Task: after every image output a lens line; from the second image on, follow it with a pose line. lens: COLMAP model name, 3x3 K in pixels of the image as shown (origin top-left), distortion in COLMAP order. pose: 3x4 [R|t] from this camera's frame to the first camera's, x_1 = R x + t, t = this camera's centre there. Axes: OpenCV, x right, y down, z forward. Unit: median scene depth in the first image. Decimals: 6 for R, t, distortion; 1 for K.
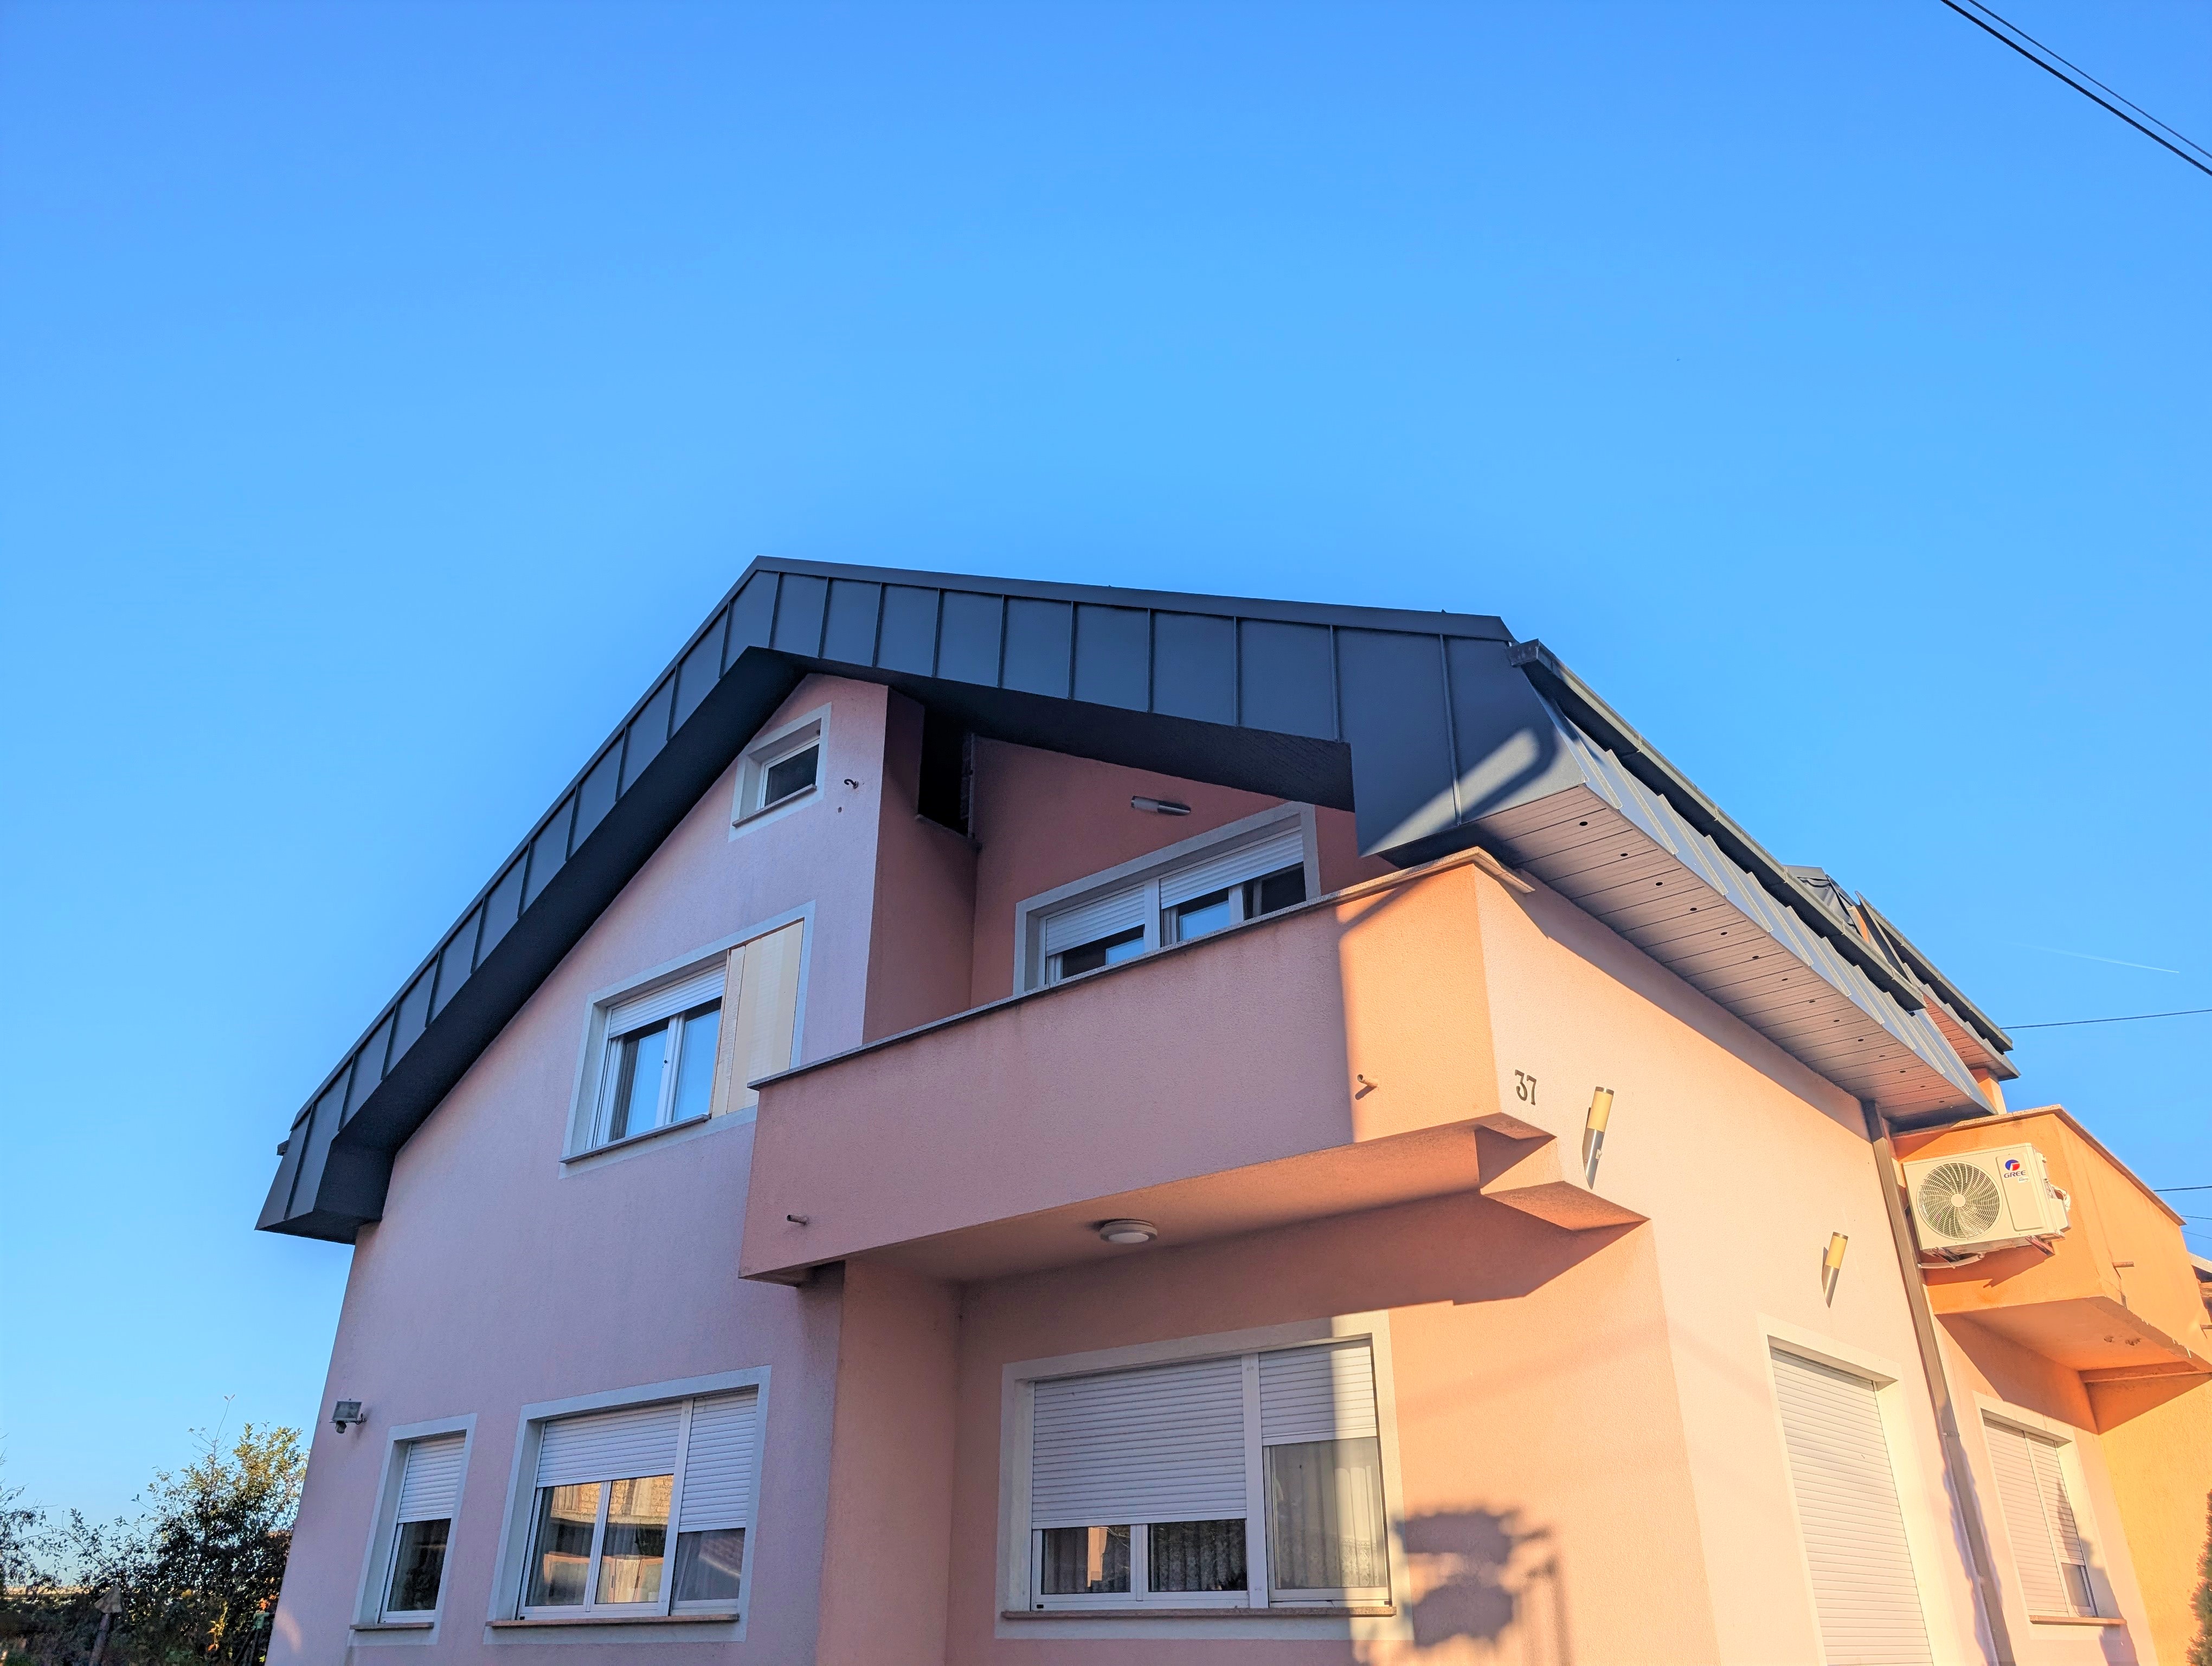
lens RADIAL K [[1549.5, 0, 1106.0], [0, 1549.5, 833.0], [0, 0, 1]] dist [0.021007, -0.006482]
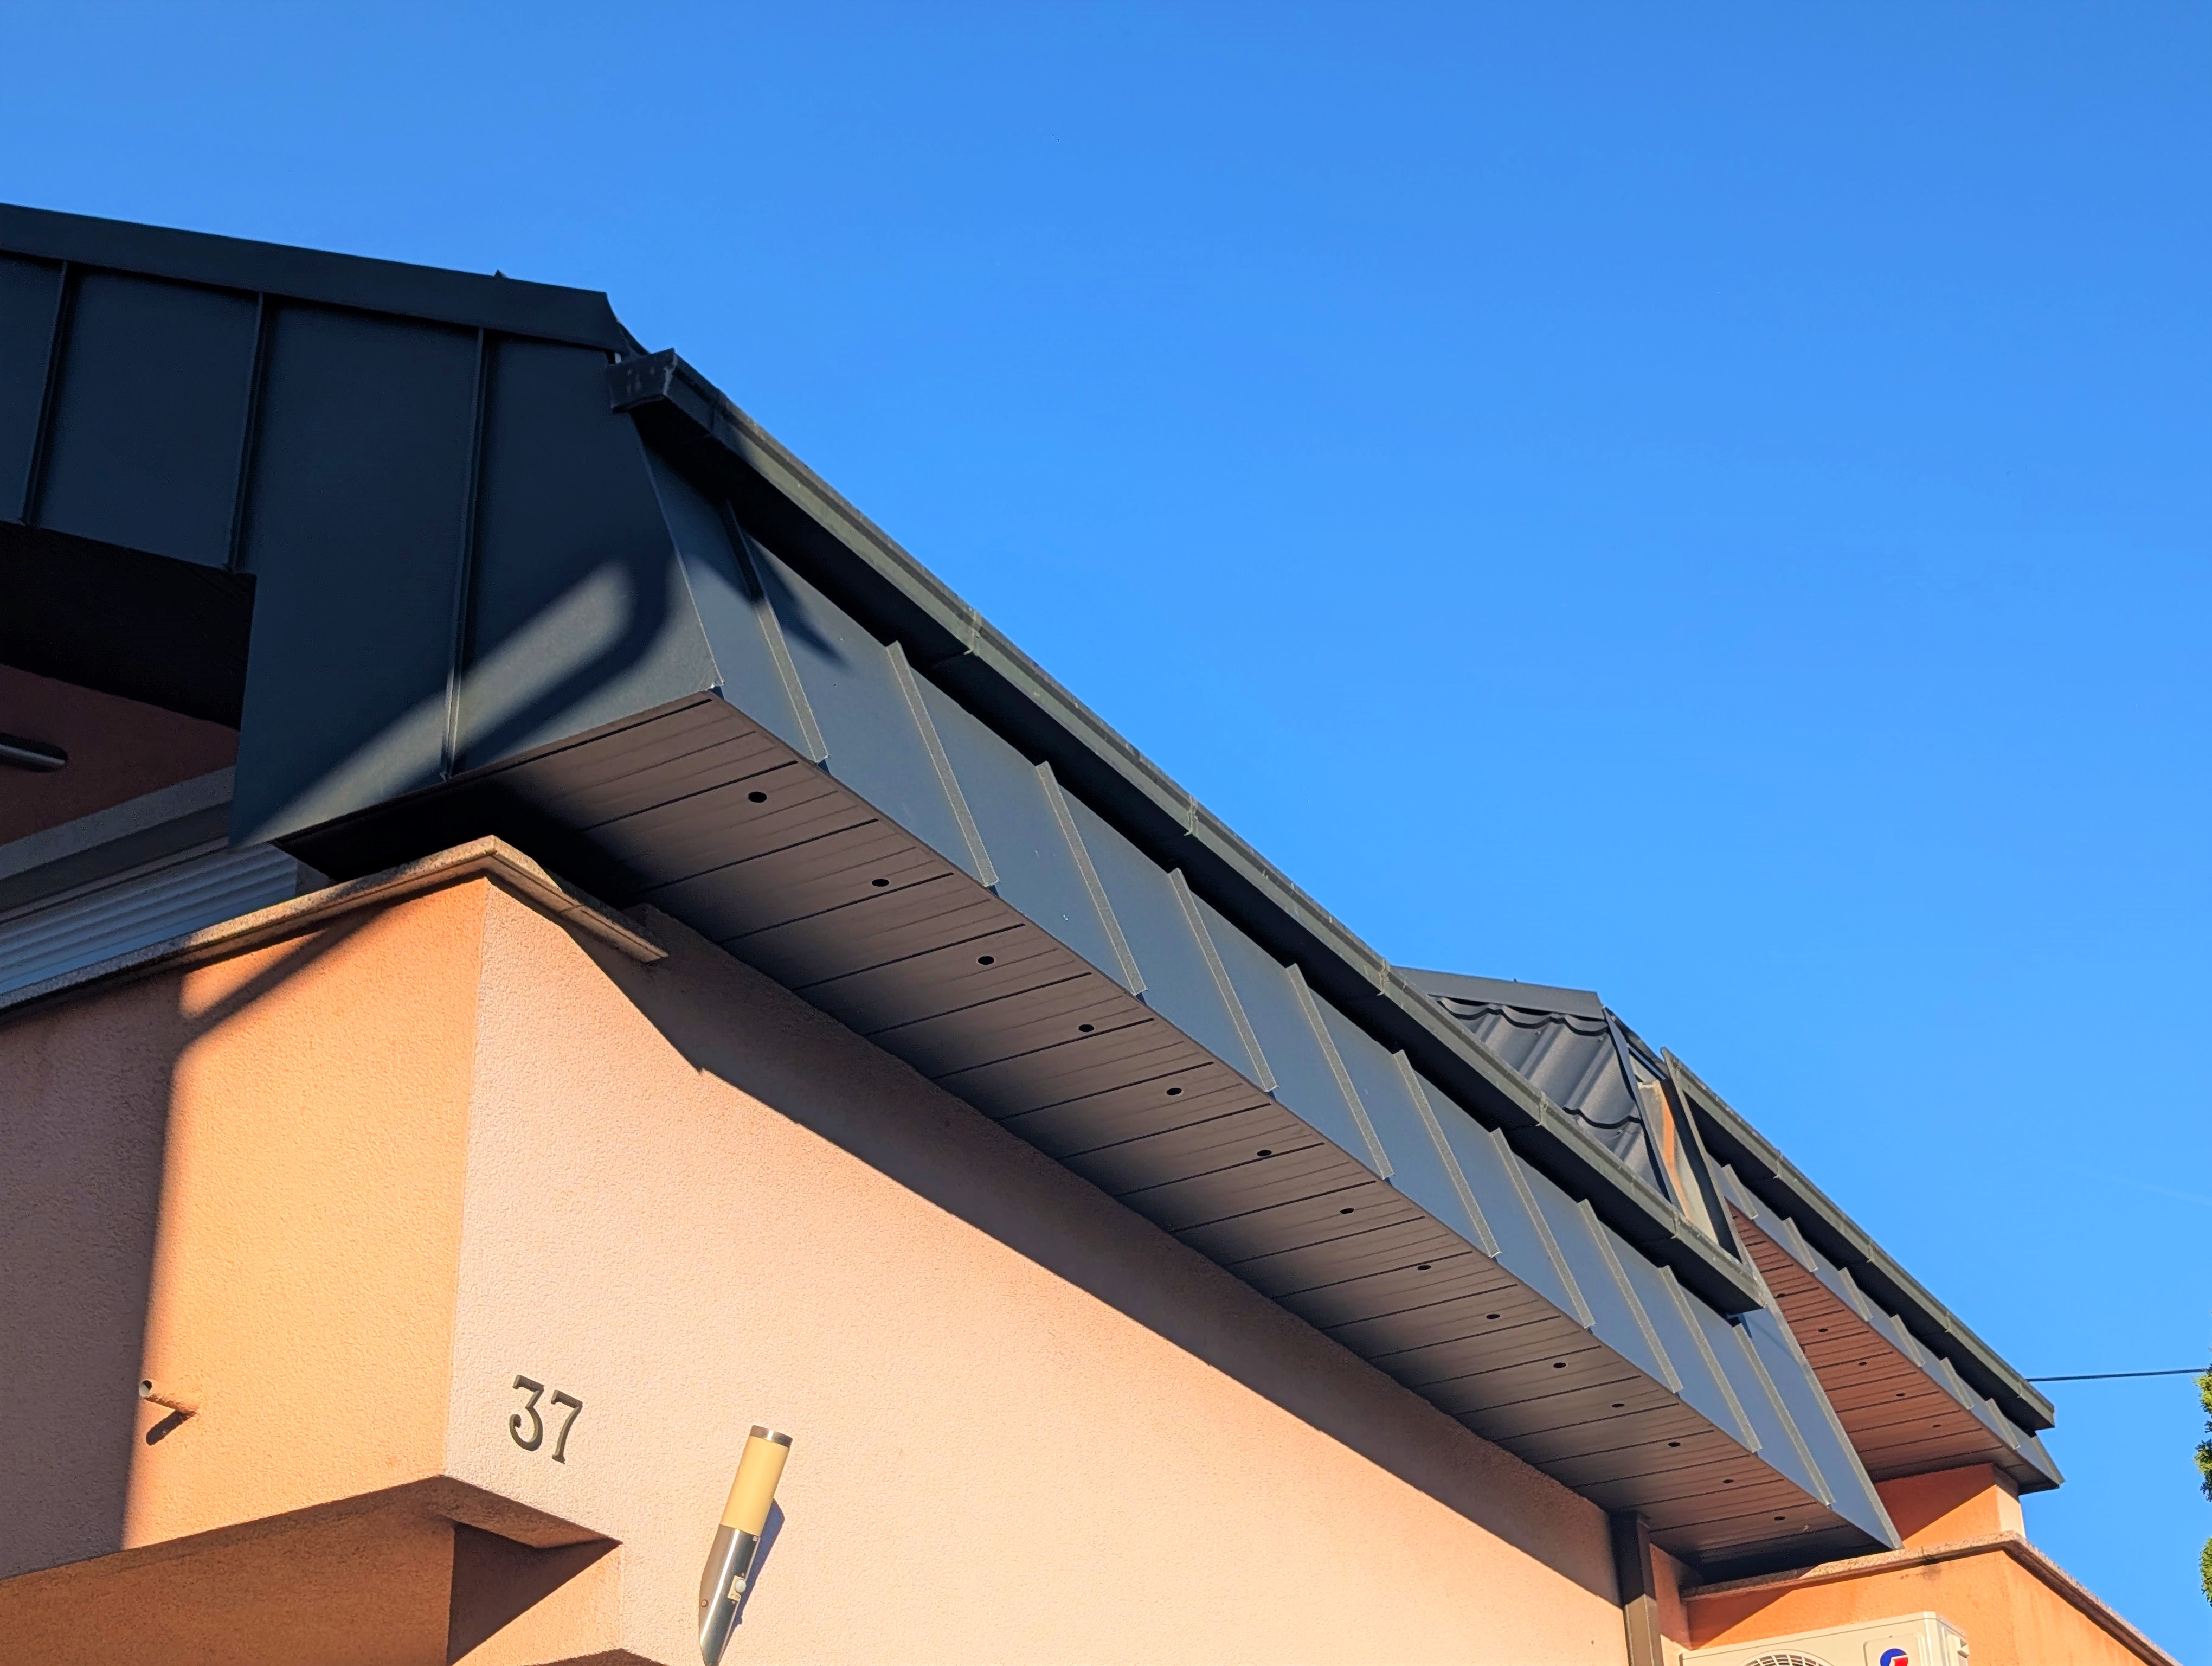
lens RADIAL K [[3472.1, 0, 1106.0], [0, 3472.1, 833.0], [0, 0, 1]] dist [0.161101, -0.478226]
pose [[0.982092, 0.060016, 0.178585, 0.211917], [-0.054784, 0.997916, -0.034089, 0.028115], [-0.180259, 0.023695, 0.983334, 0.050712]]
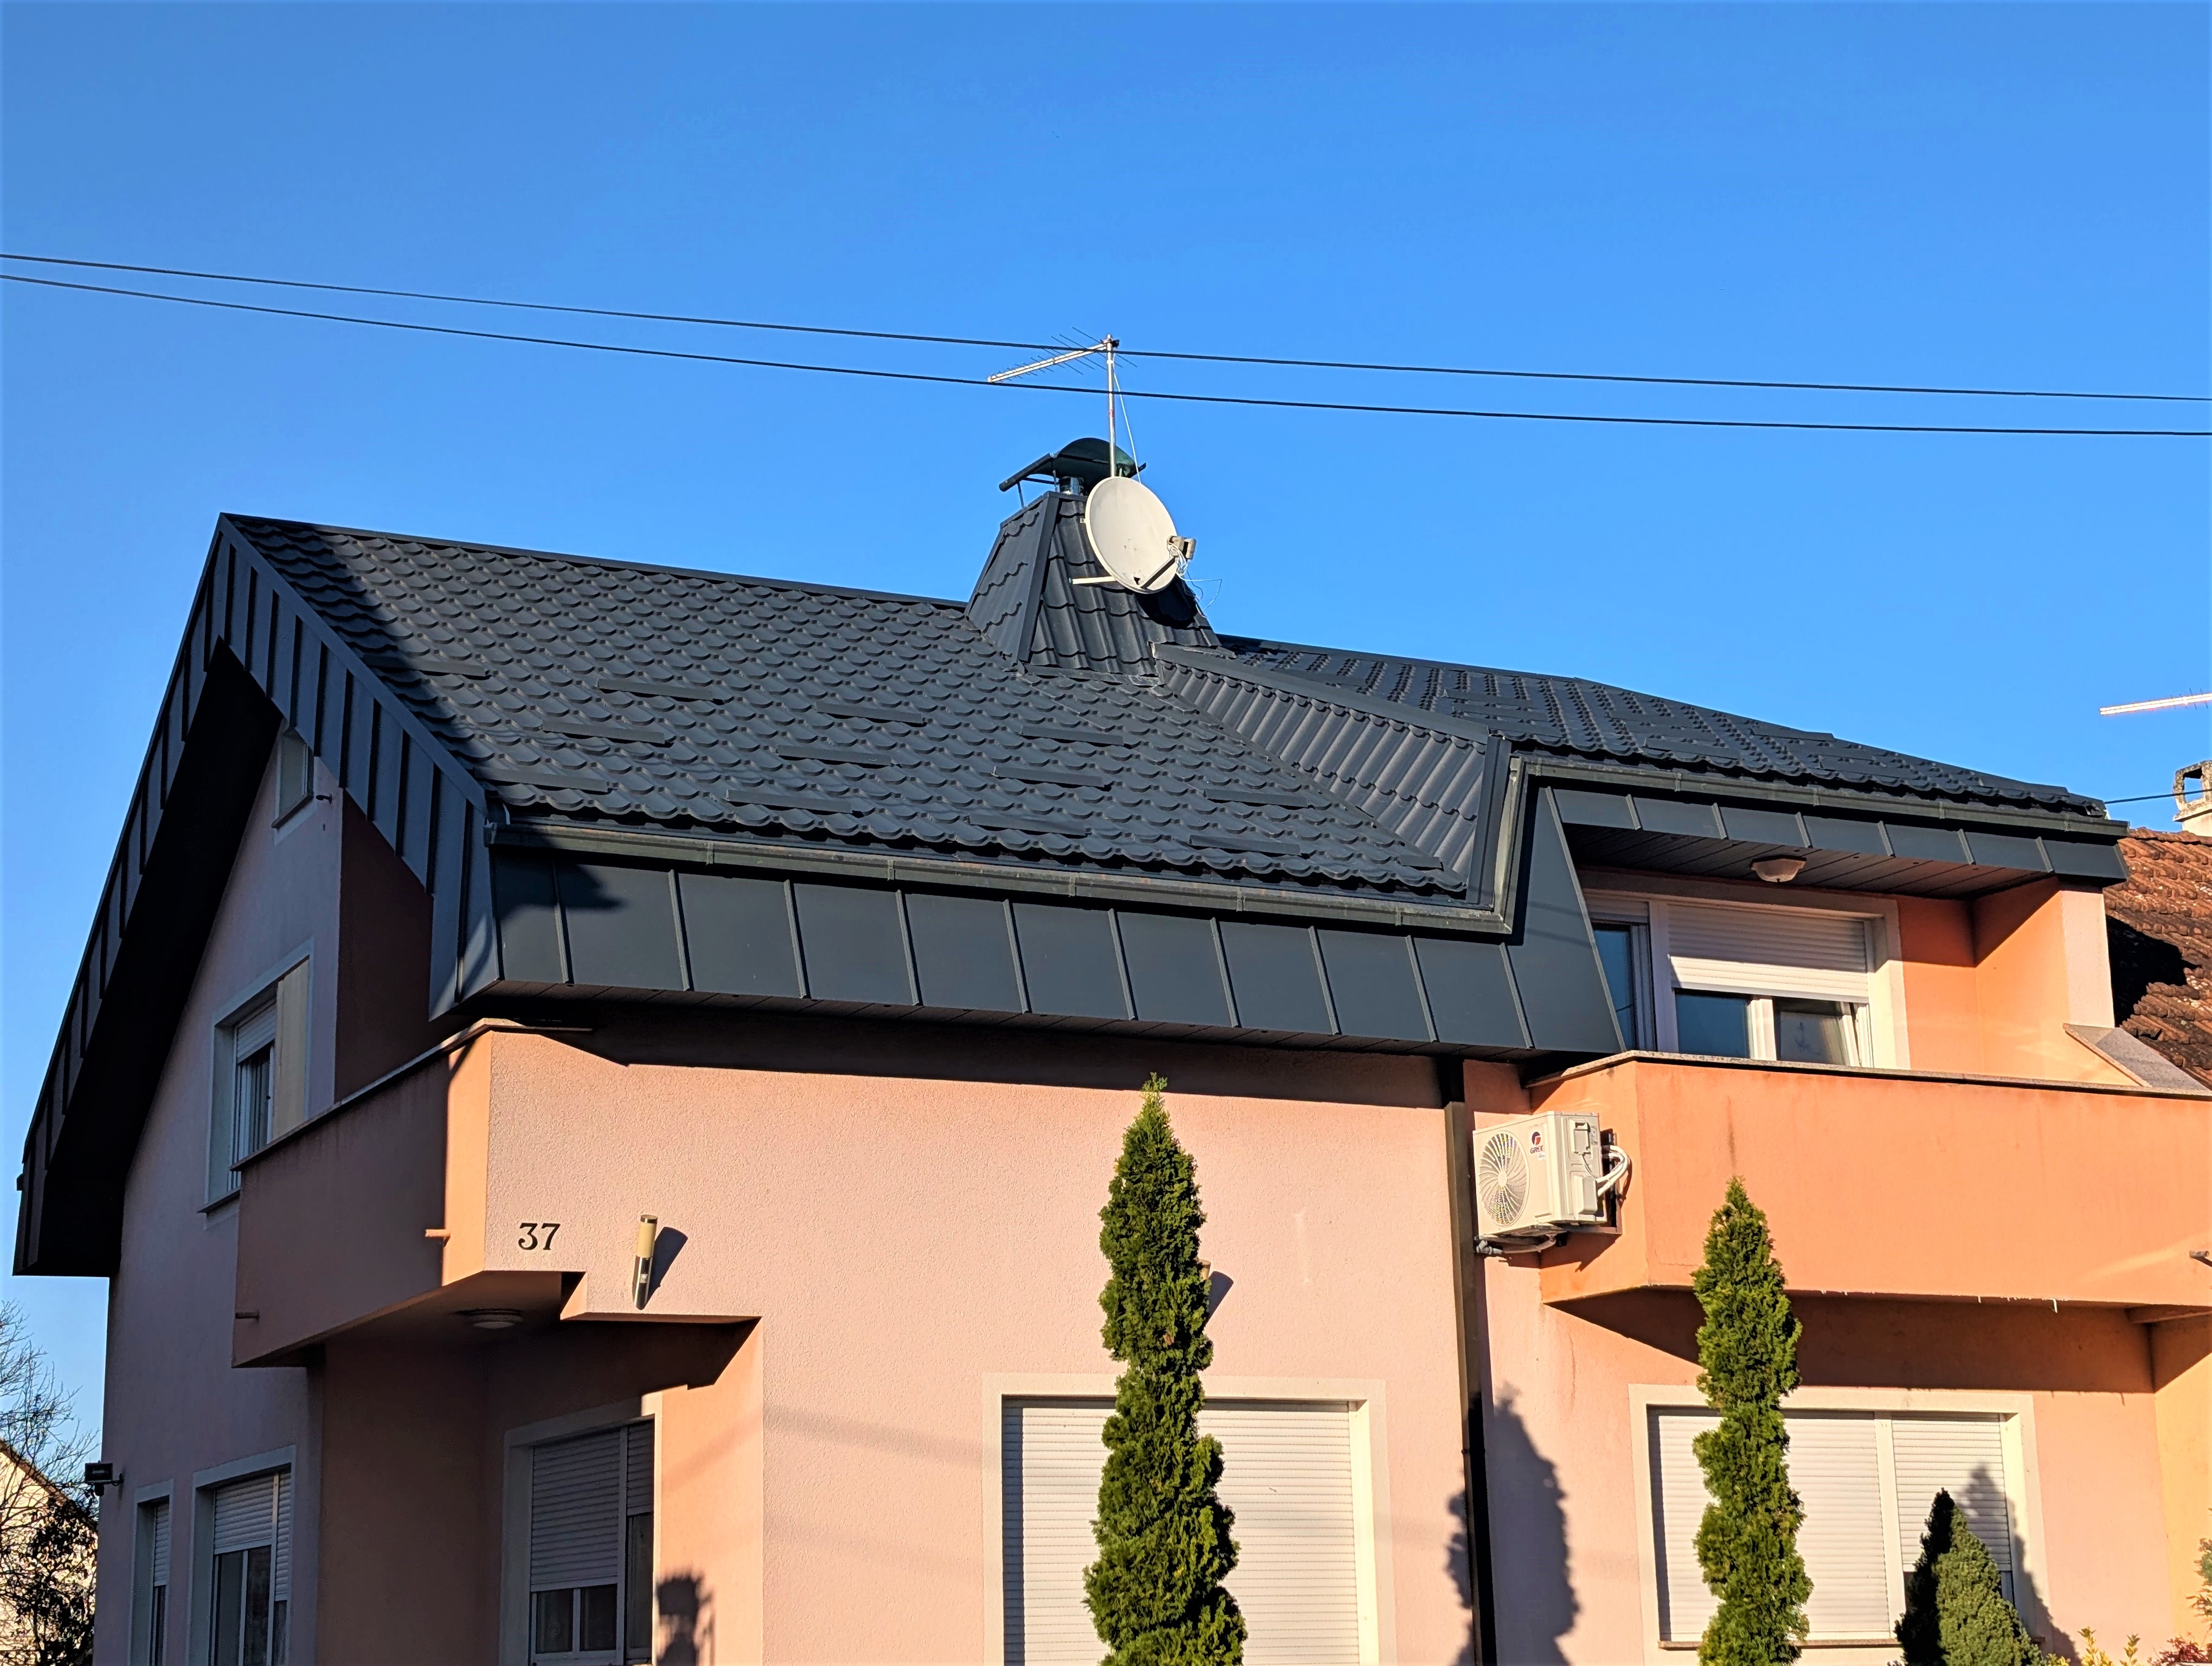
lens RADIAL K [[3472.1, 0, 1106.0], [0, 3472.1, 833.0], [0, 0, 1]] dist [0.161101, -0.478226]
pose [[0.918684, -0.109596, -0.379484, 1.419001], [0.198579, 0.958645, 0.203878, -0.472123], [0.341446, -0.262657, 0.902456, -0.905165]]
